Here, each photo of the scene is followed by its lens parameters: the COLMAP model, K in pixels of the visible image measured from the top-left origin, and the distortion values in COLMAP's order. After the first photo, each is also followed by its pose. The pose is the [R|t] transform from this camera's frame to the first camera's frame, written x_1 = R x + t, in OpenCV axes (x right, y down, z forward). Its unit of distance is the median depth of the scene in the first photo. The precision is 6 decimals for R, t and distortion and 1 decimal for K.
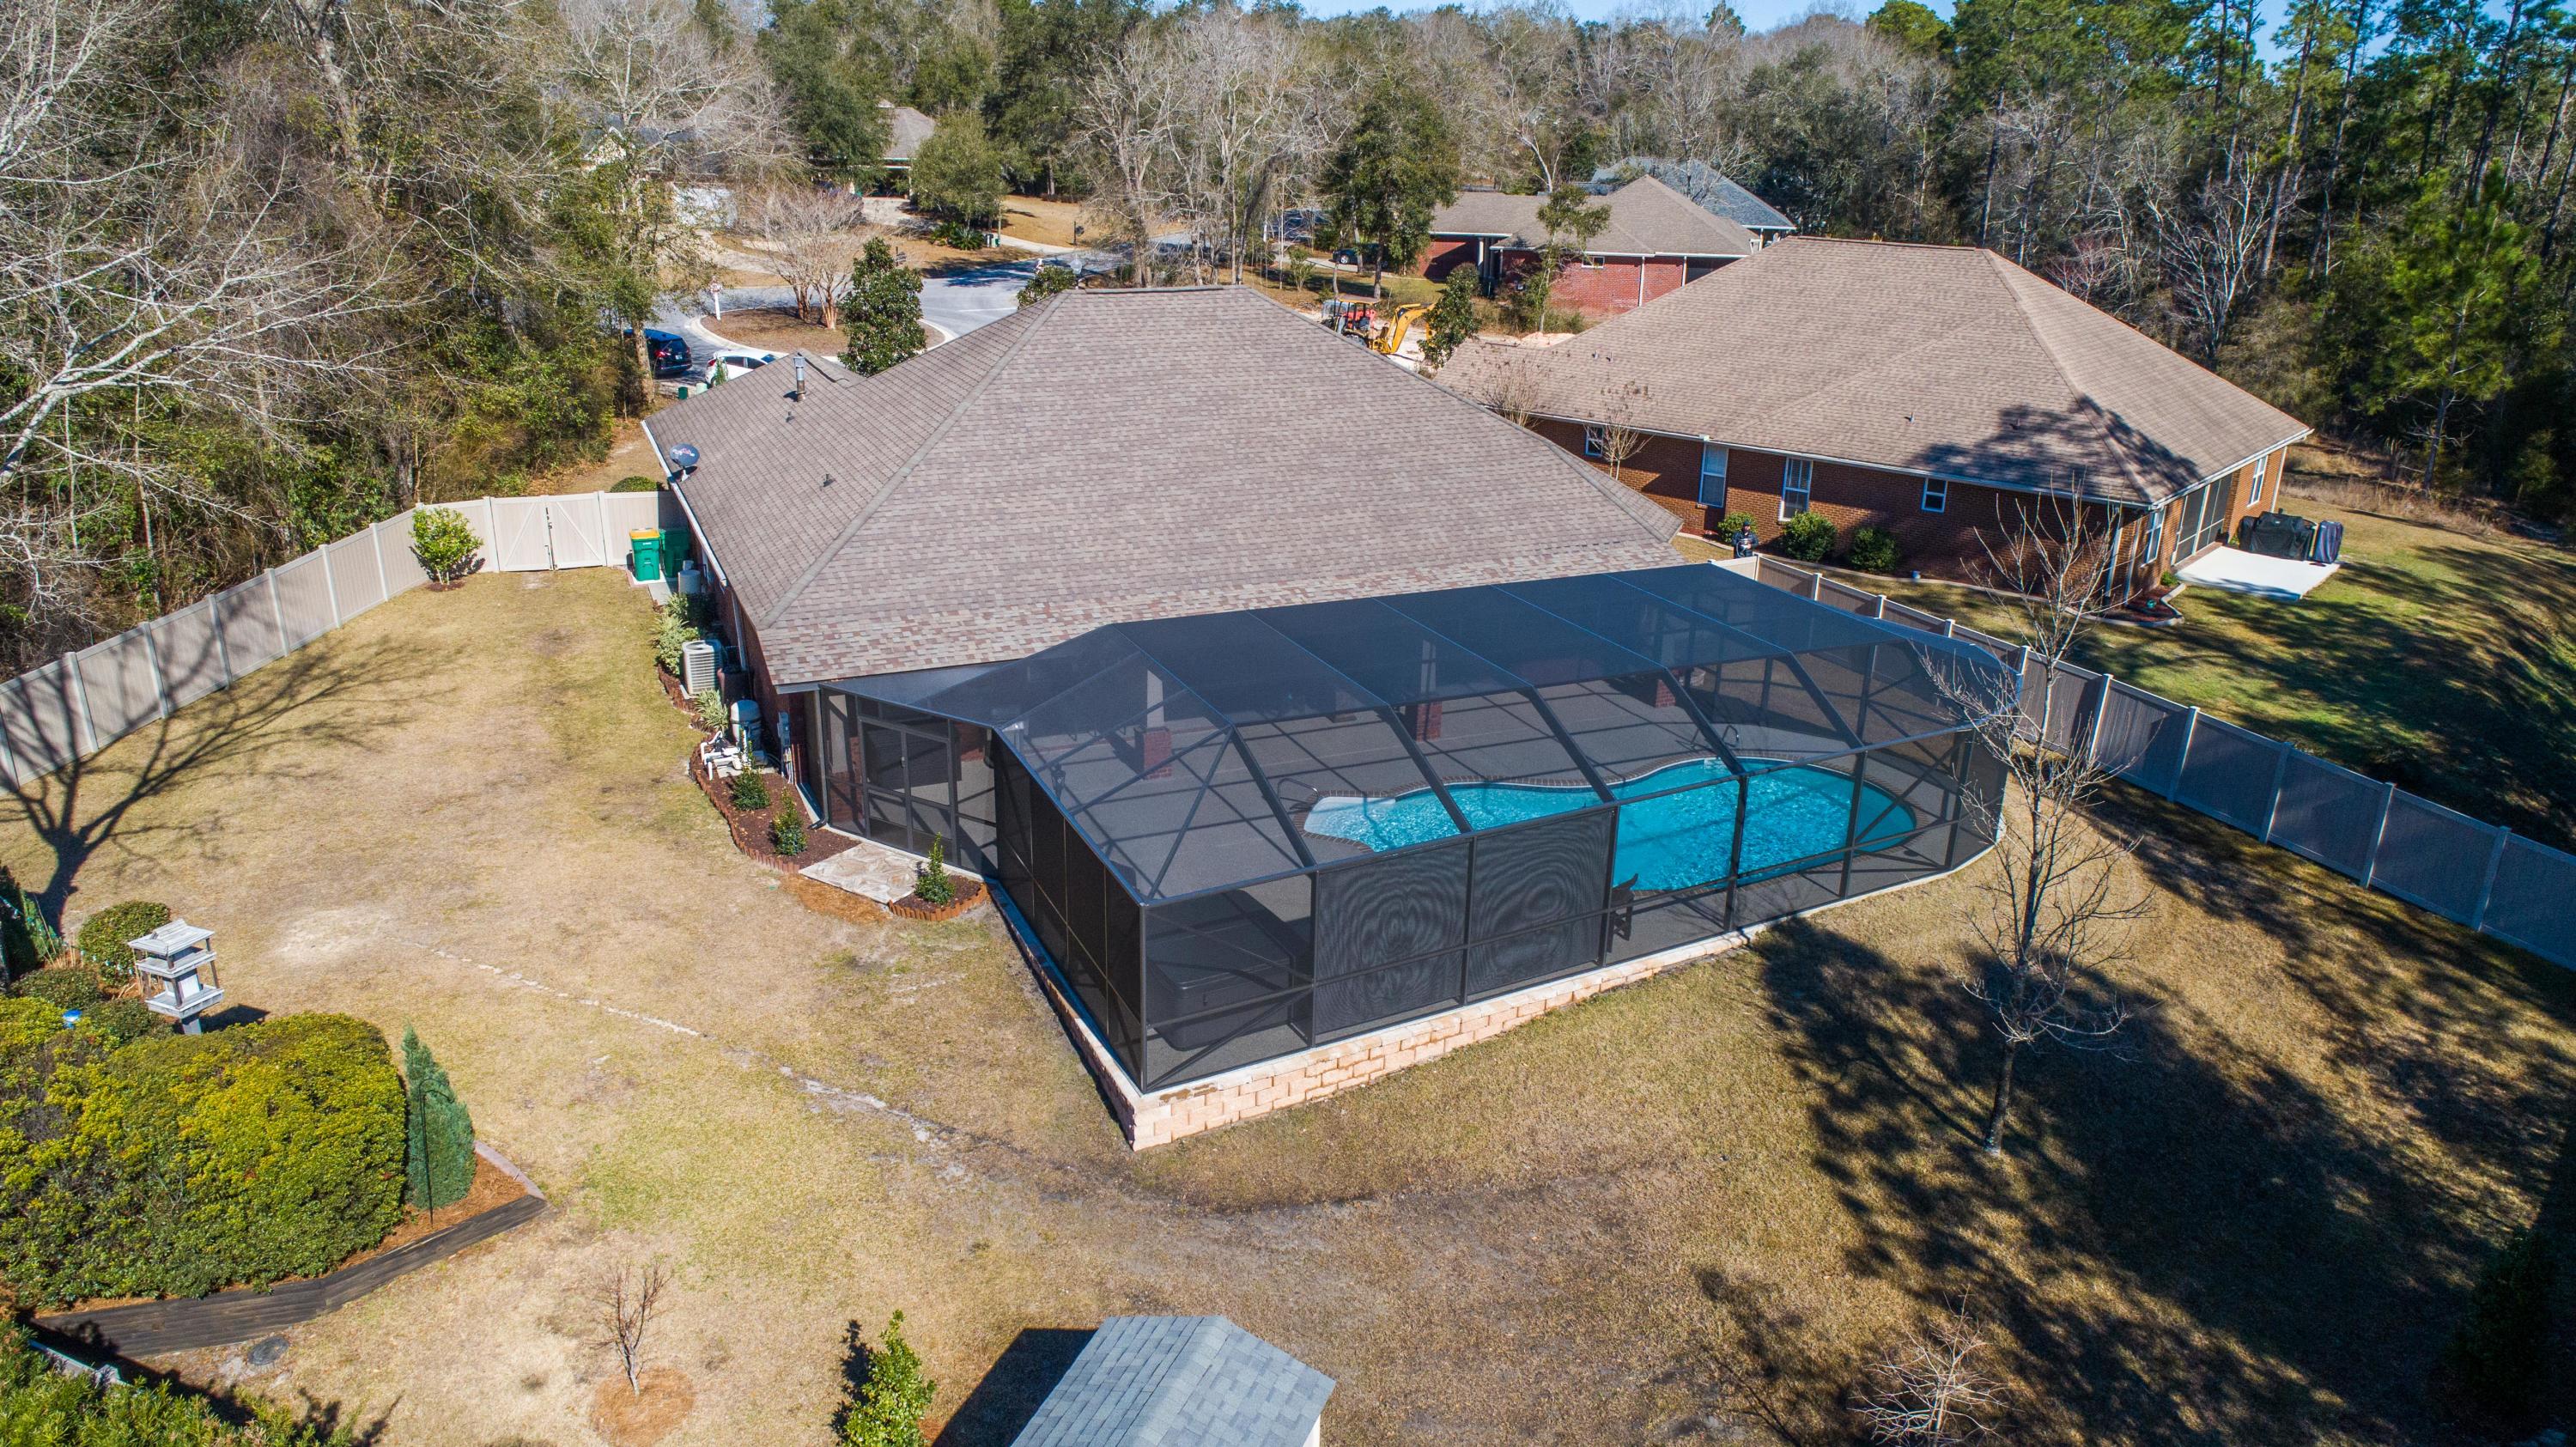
lens RADIAL K [[1828.7, 0, 1298.7], [0, 1828.7, 729.3], [0, 0, 1]] dist [-0.013050, 0.005646]
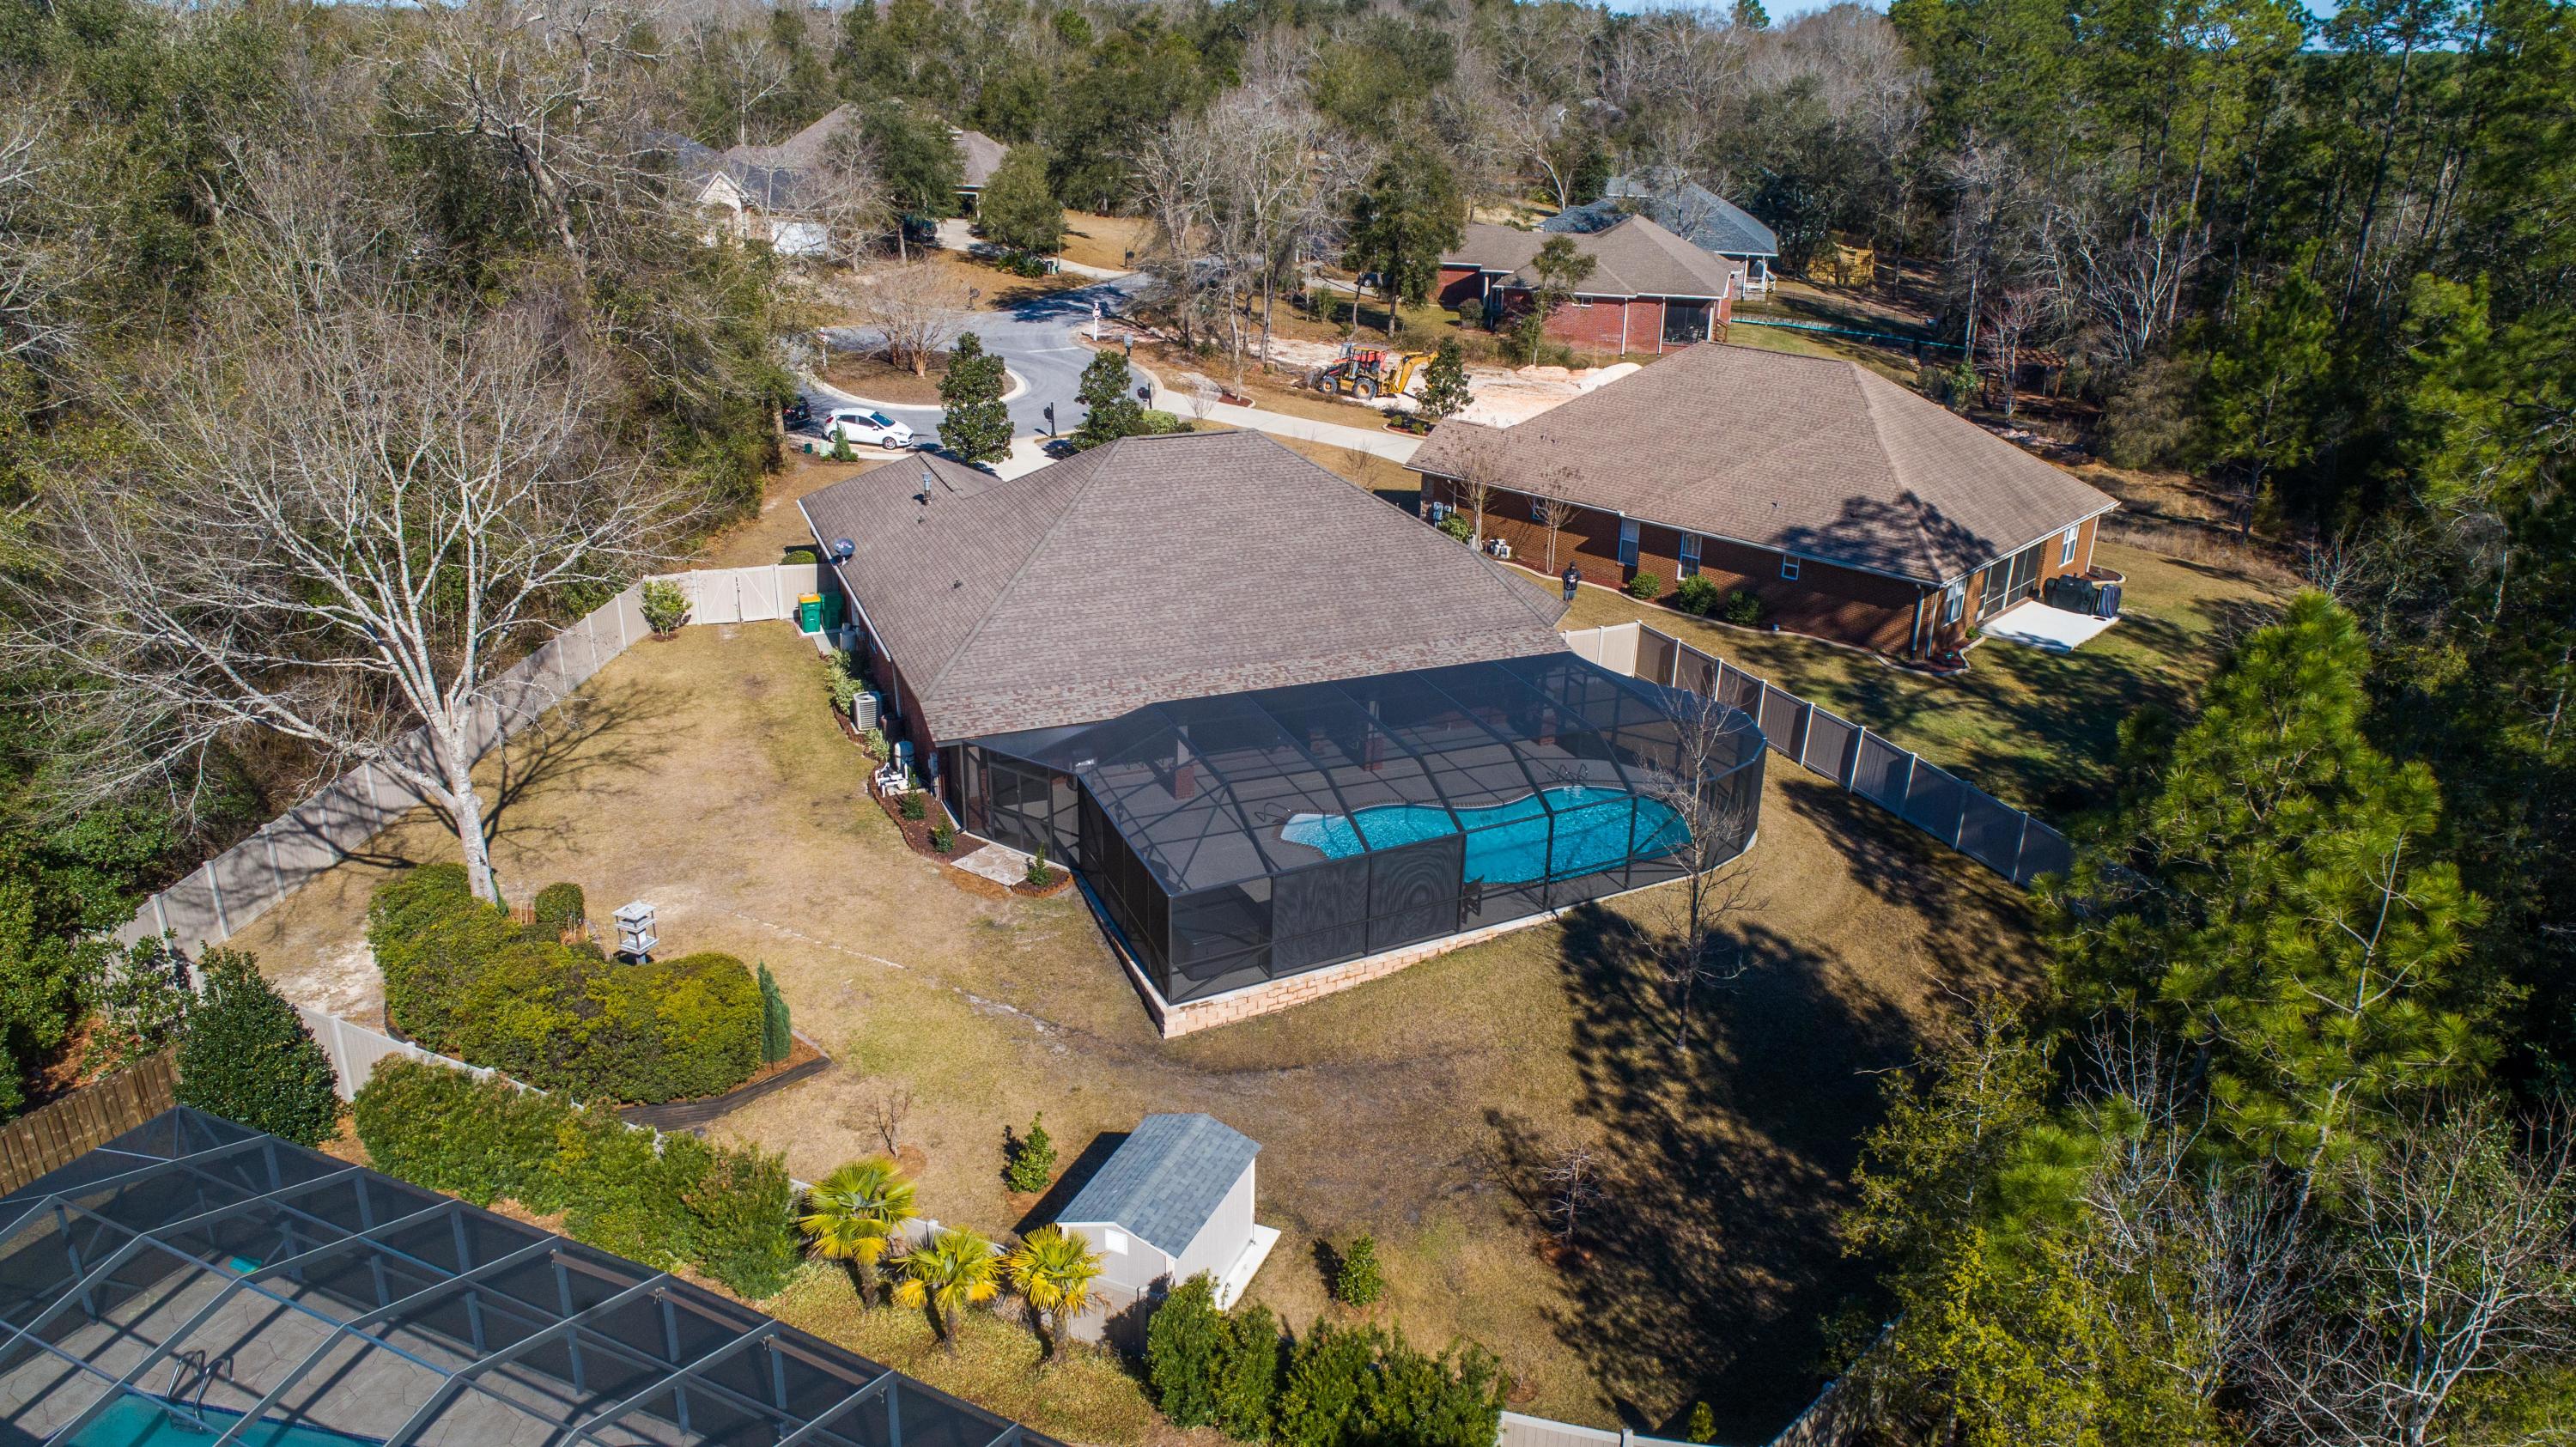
lens RADIAL K [[1828.7, 0, 1289.2], [0, 1828.7, 700.5], [0, 0, 1]] dist [-0.013050, 0.005646]
pose [[0.999528, 0.009202, -0.029311, 0.047201], [-0.008808, 0.999870, 0.013531, -0.069782], [0.029432, -0.013266, 0.999479, -0.446644]]
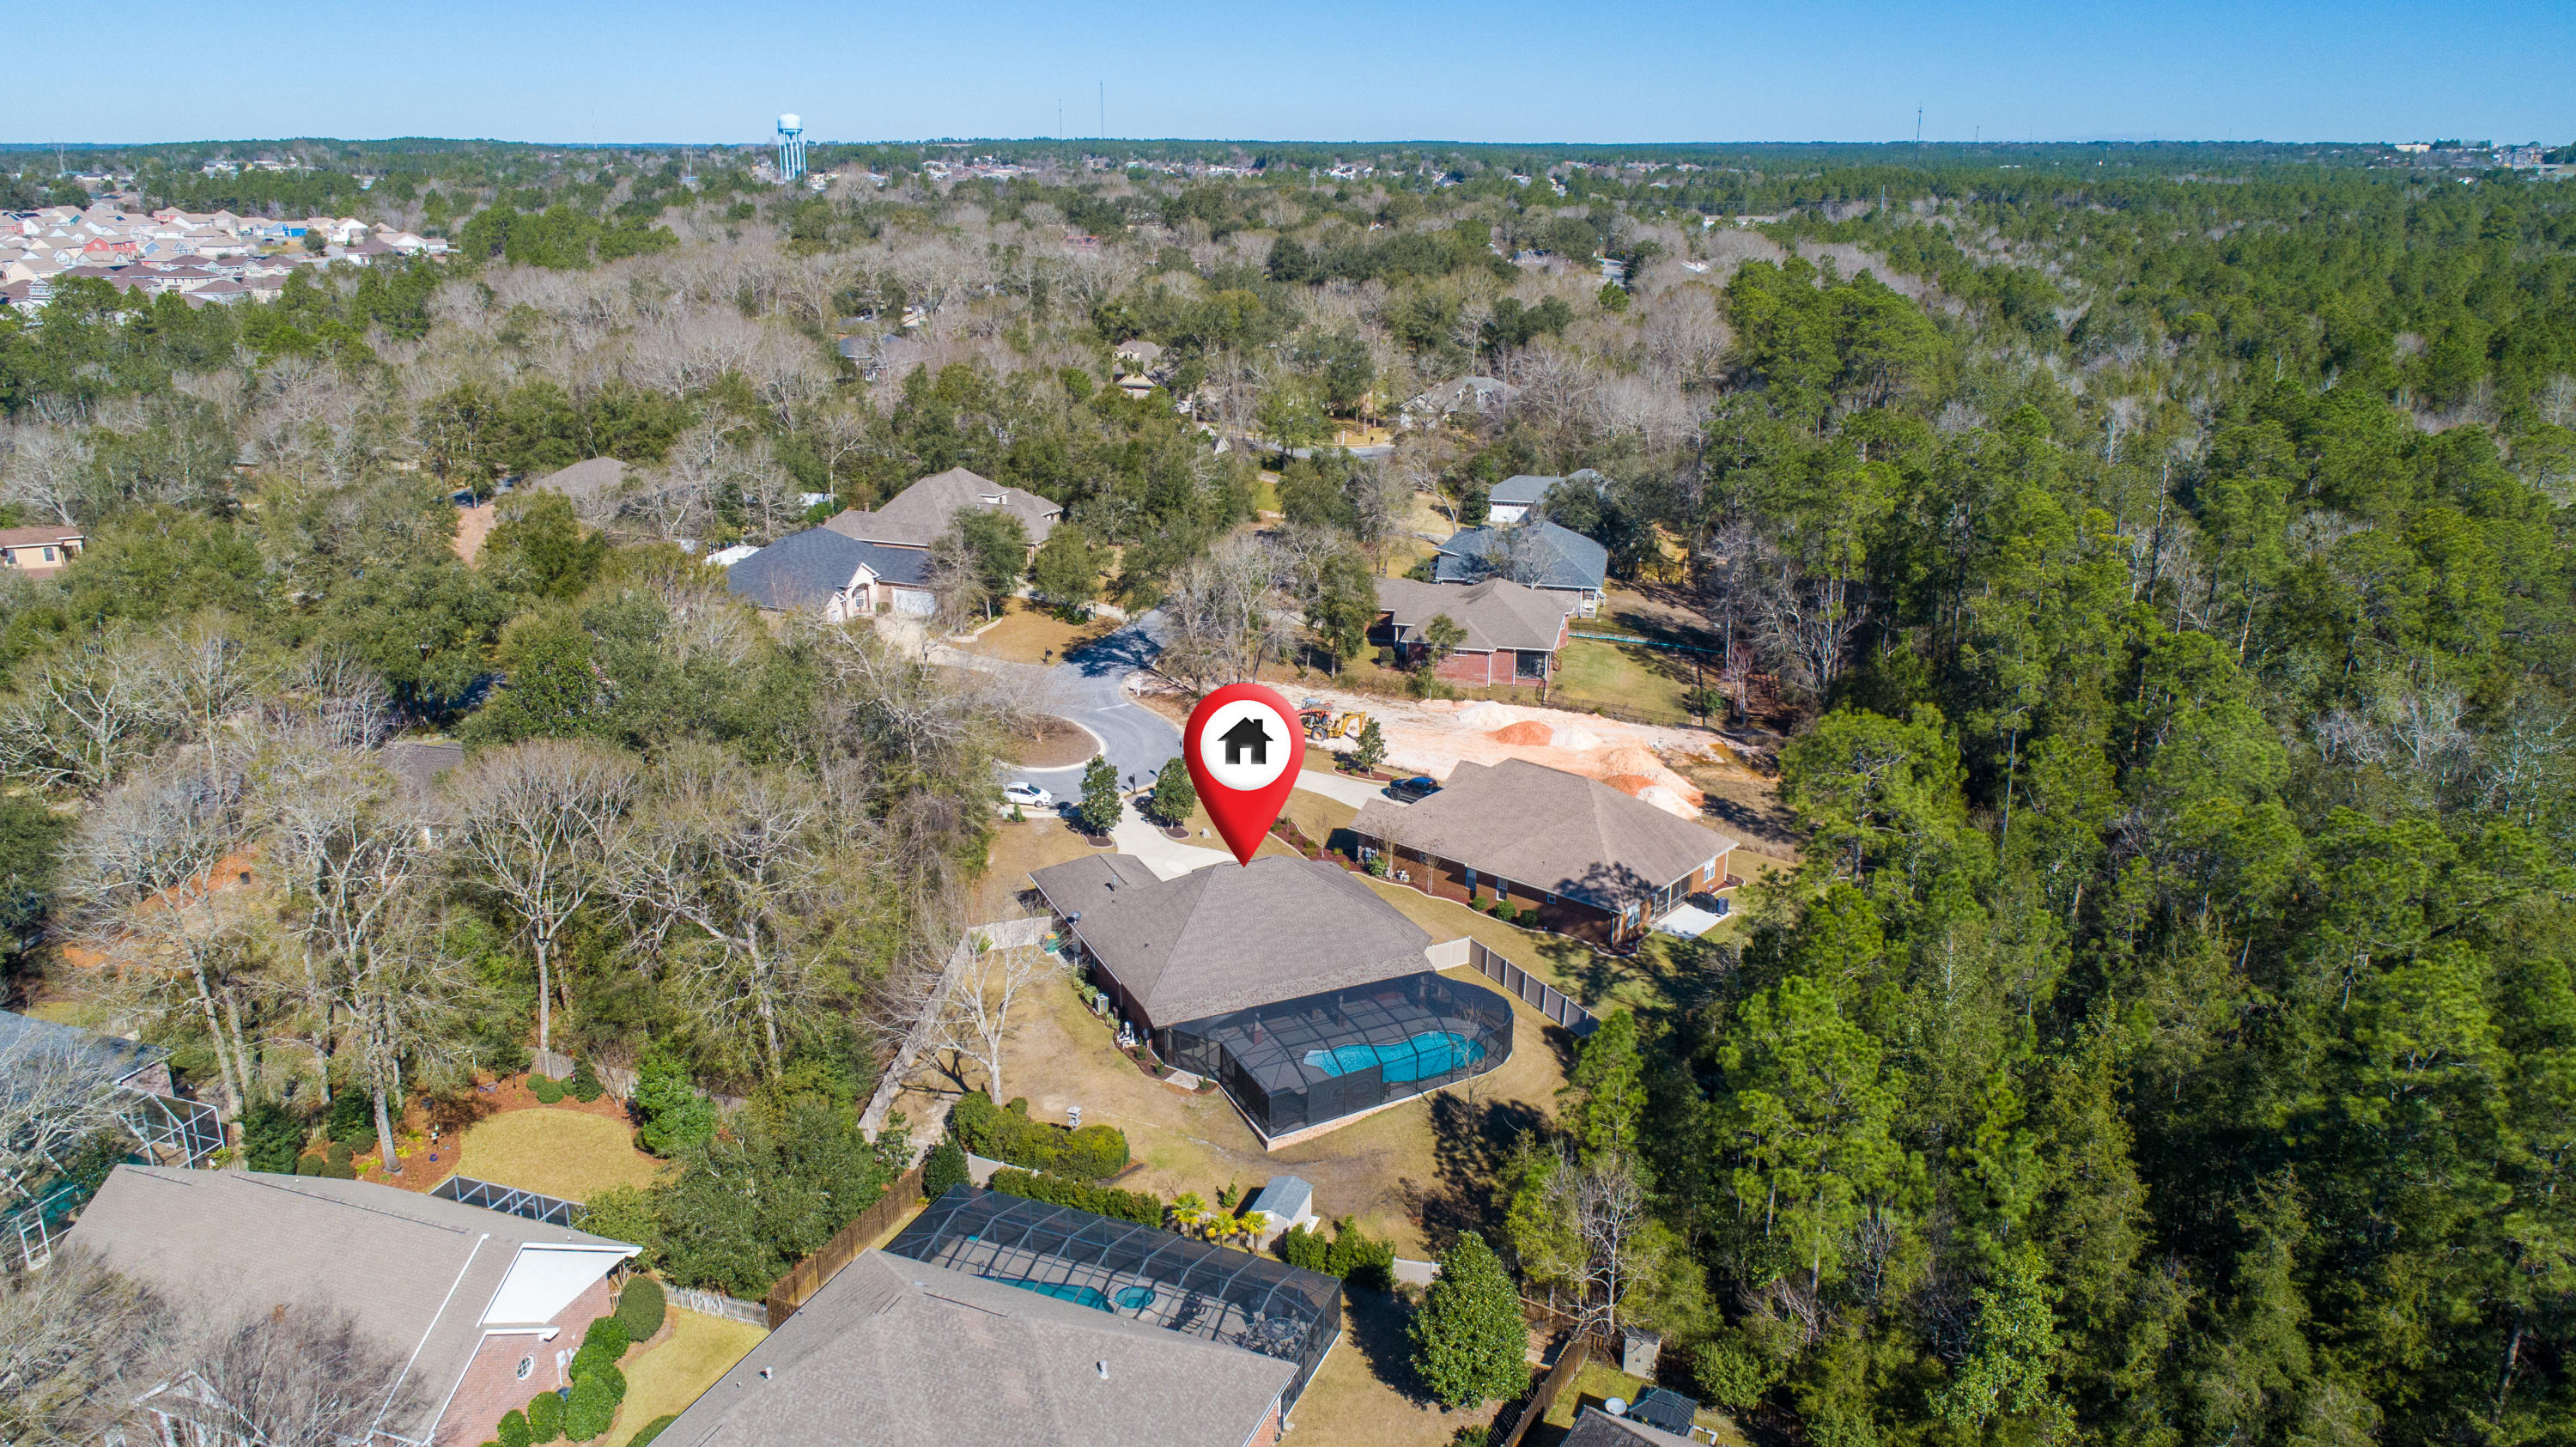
lens RADIAL K [[1828.7, 0, 1280.6], [0, 1828.7, 716.4], [0, 0, 1]] dist [-0.013050, 0.005646]
pose [[0.999800, -0.019953, 0.001025, -0.028172], [0.019979, 0.998809, -0.044522, -0.396598], [-0.000135, 0.044533, 0.999008, -2.202717]]
